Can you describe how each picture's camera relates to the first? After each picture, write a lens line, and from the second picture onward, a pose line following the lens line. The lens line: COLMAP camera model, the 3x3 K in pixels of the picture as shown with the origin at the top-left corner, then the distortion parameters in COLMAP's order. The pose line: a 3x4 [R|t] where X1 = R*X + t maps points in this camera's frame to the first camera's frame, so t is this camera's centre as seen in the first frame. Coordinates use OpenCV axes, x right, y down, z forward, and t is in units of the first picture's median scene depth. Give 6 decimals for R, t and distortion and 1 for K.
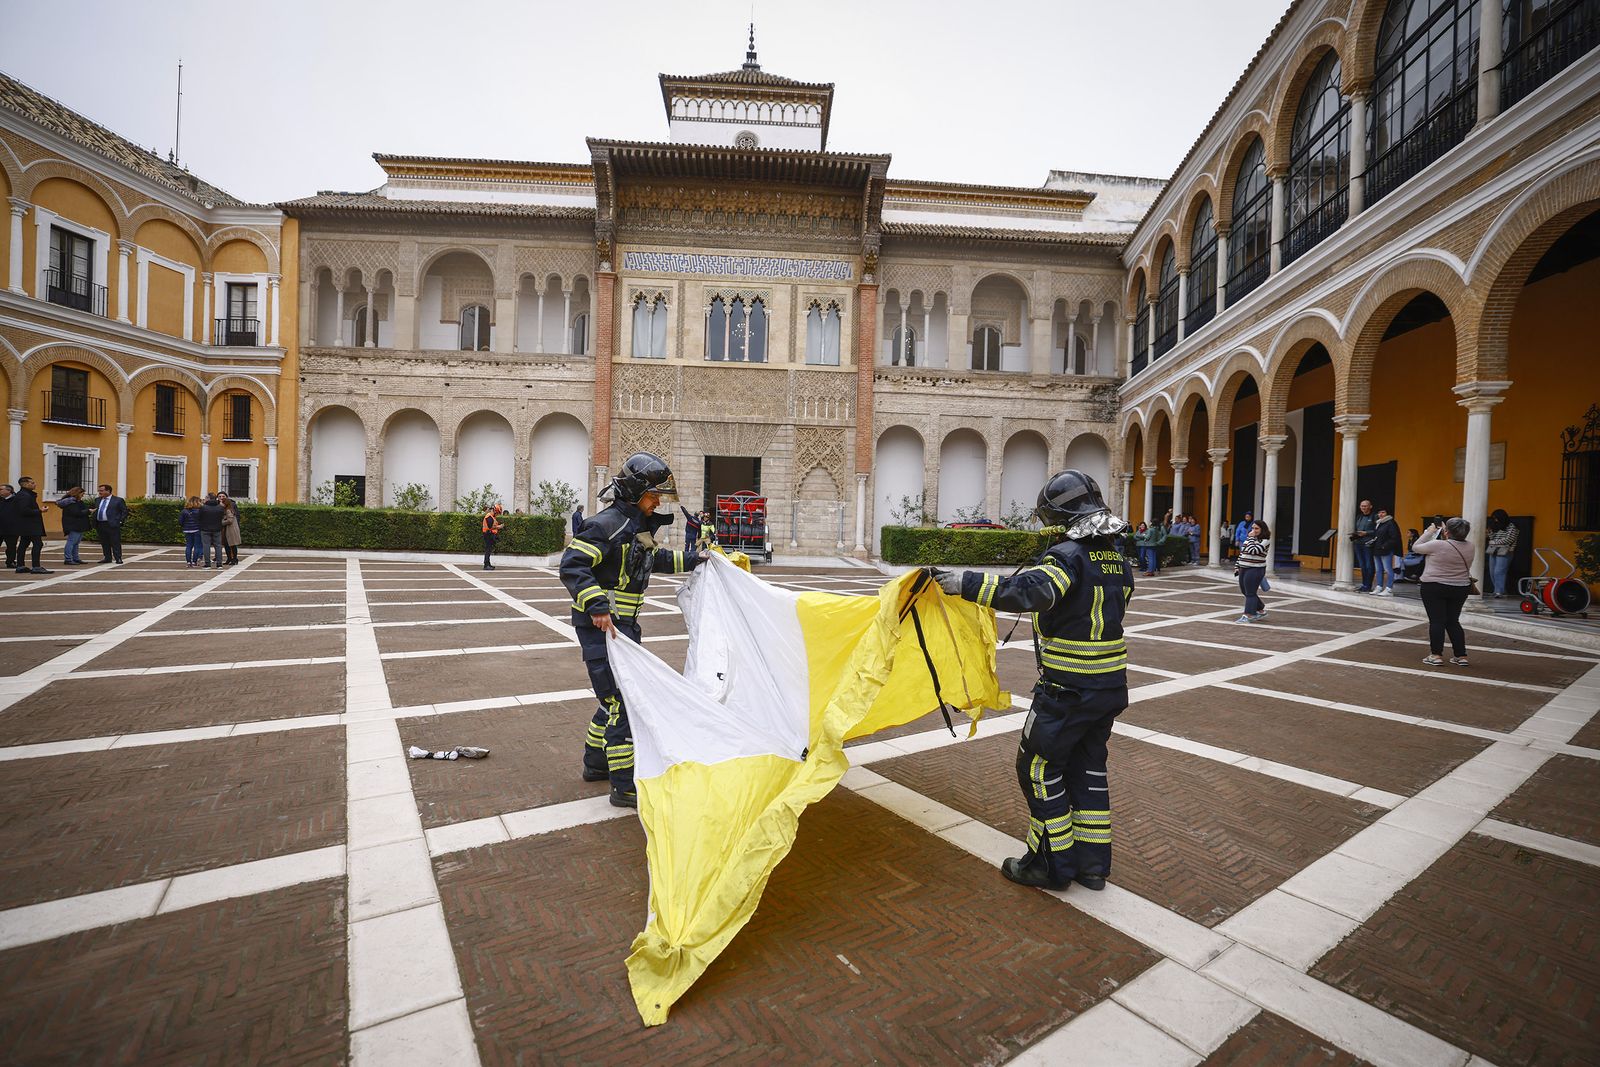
lens RADIAL K [[700.0, 0, 795.0], [0, 700.0, 530.7], [0, 0, 1]] dist [-0.044625, 0.016382]
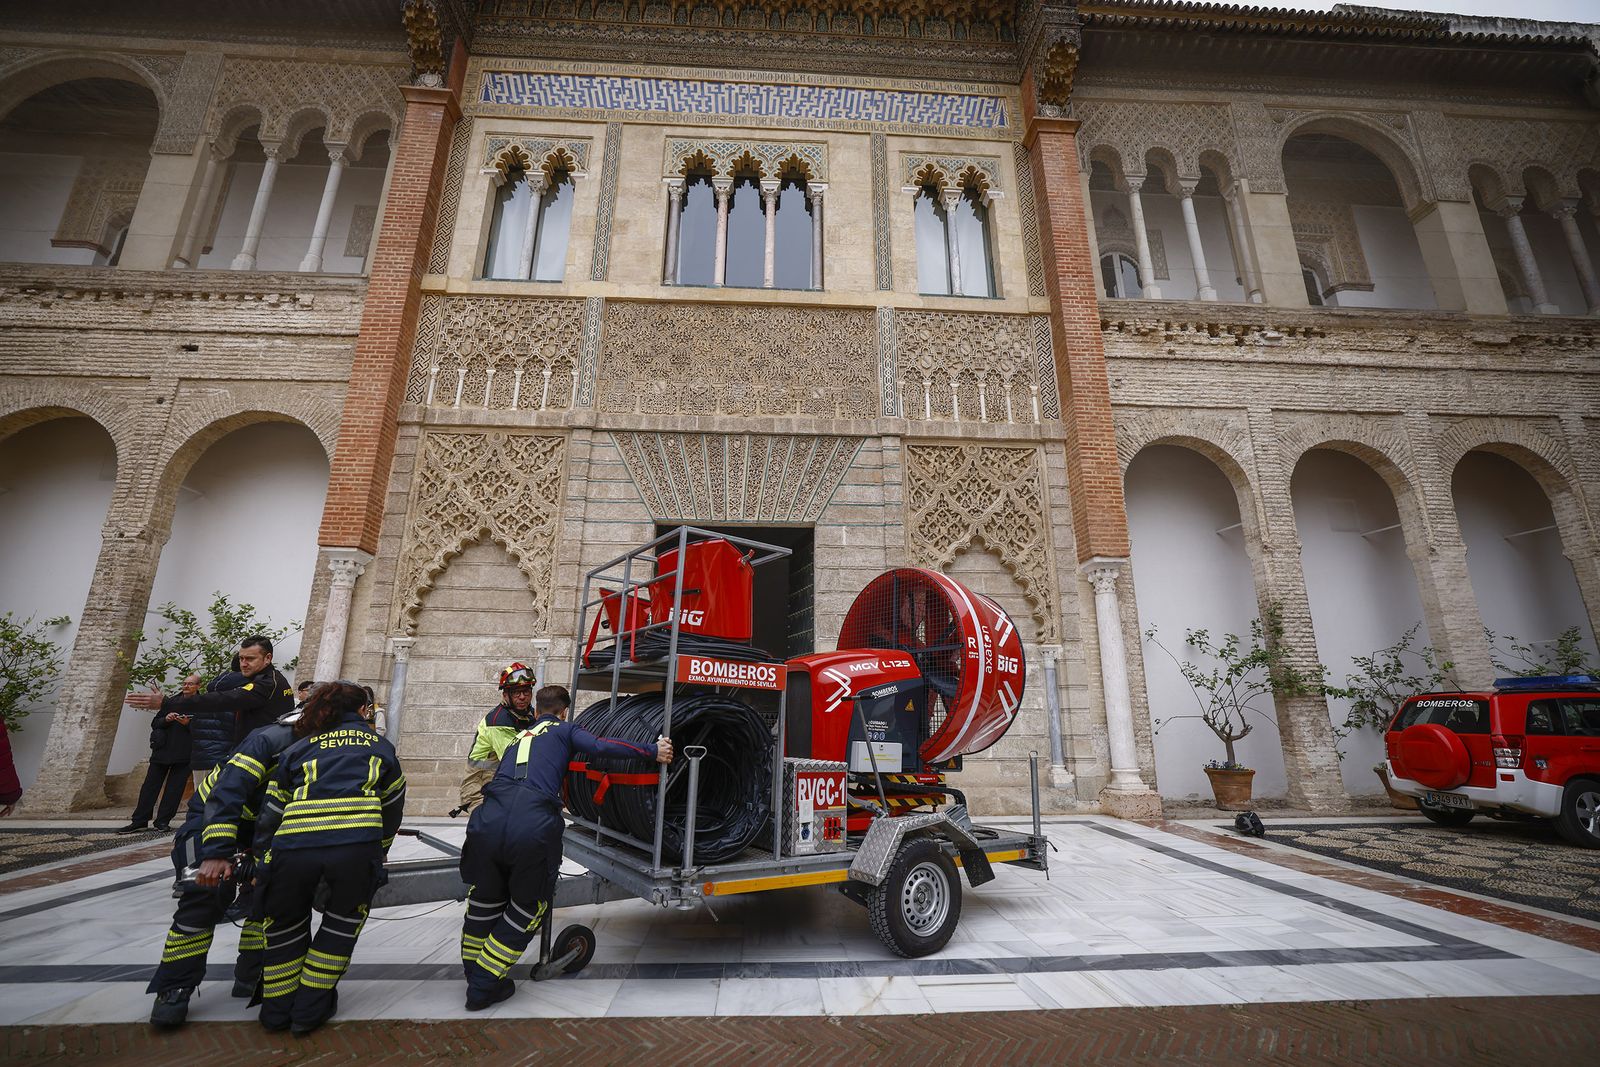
lens RADIAL K [[700.0, 0, 799.5], [0, 700.0, 523.3], [0, 0, 1]] dist [-0.044625, 0.016382]
pose [[0.999645, -0.026425, 0.003465, -0.058099], [0.026295, 0.956741, -0.289750, -0.002352], [0.004341, 0.289738, 0.957096, 0.669858]]
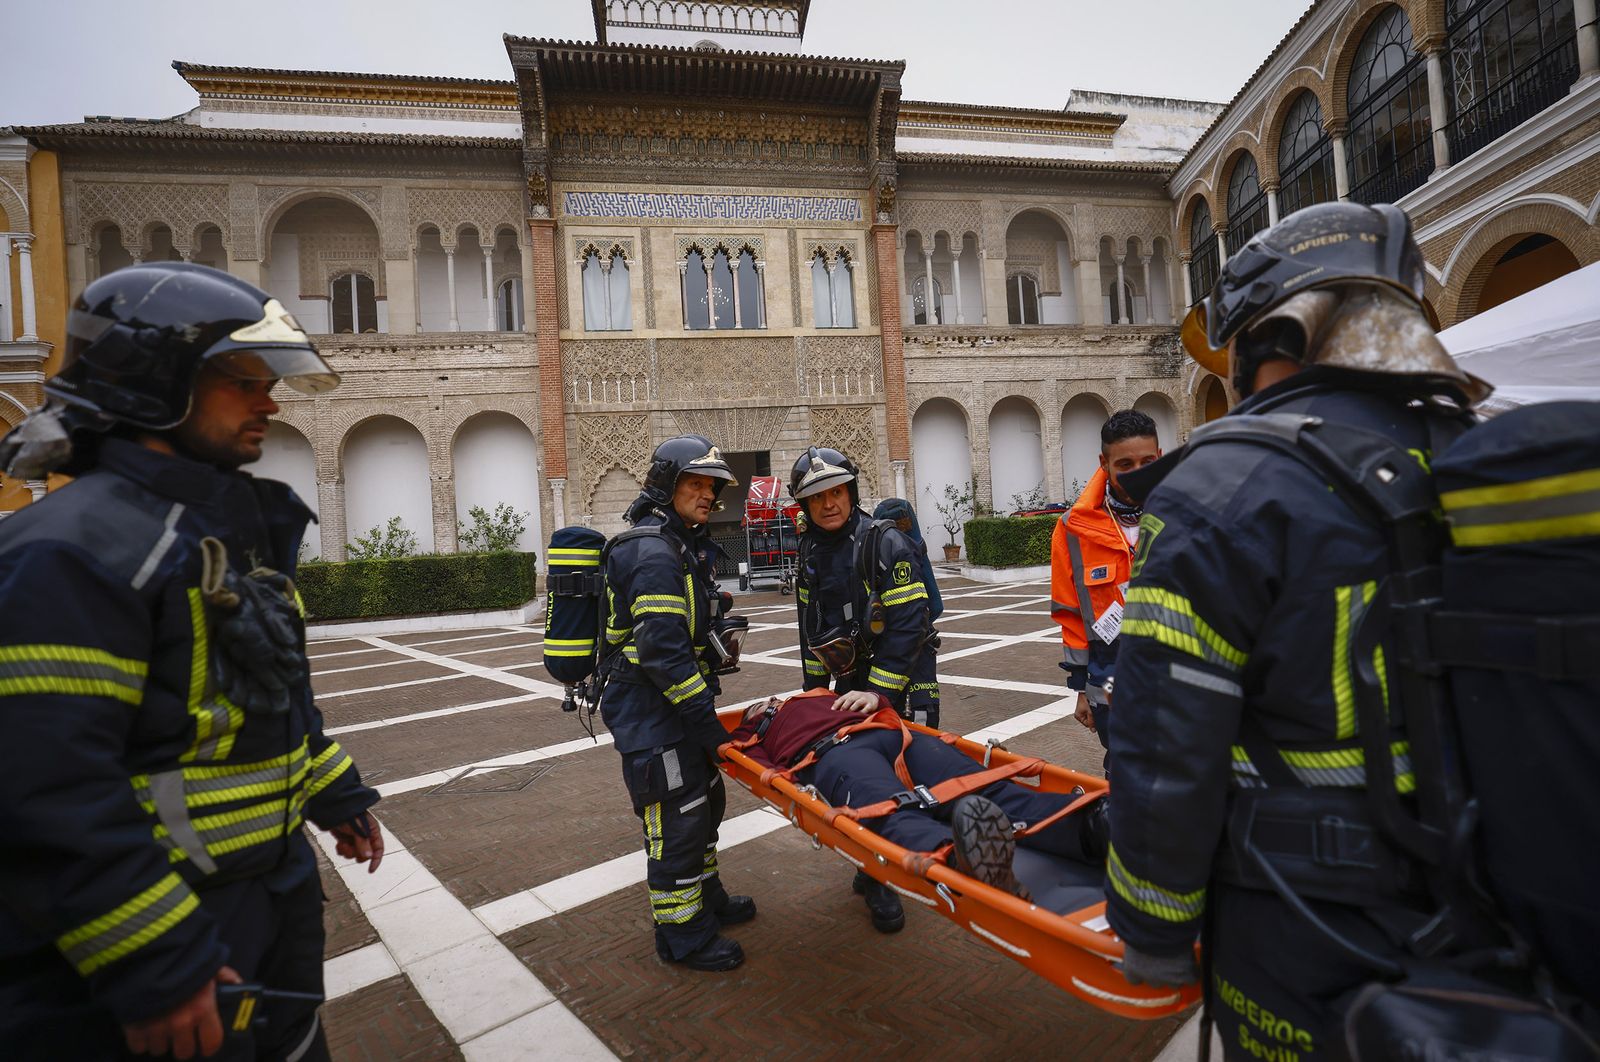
lens RADIAL K [[791.1, 0, 867.2], [0, 791.1, 517.6], [0, 0, 1]] dist [-0.042590, 0.014991]
pose [[0.980042, -0.093873, 0.175232, -0.104823], [0.099256, 0.994814, -0.022192, -0.000964], [-0.172240, 0.039142, 0.984277, 0.125683]]
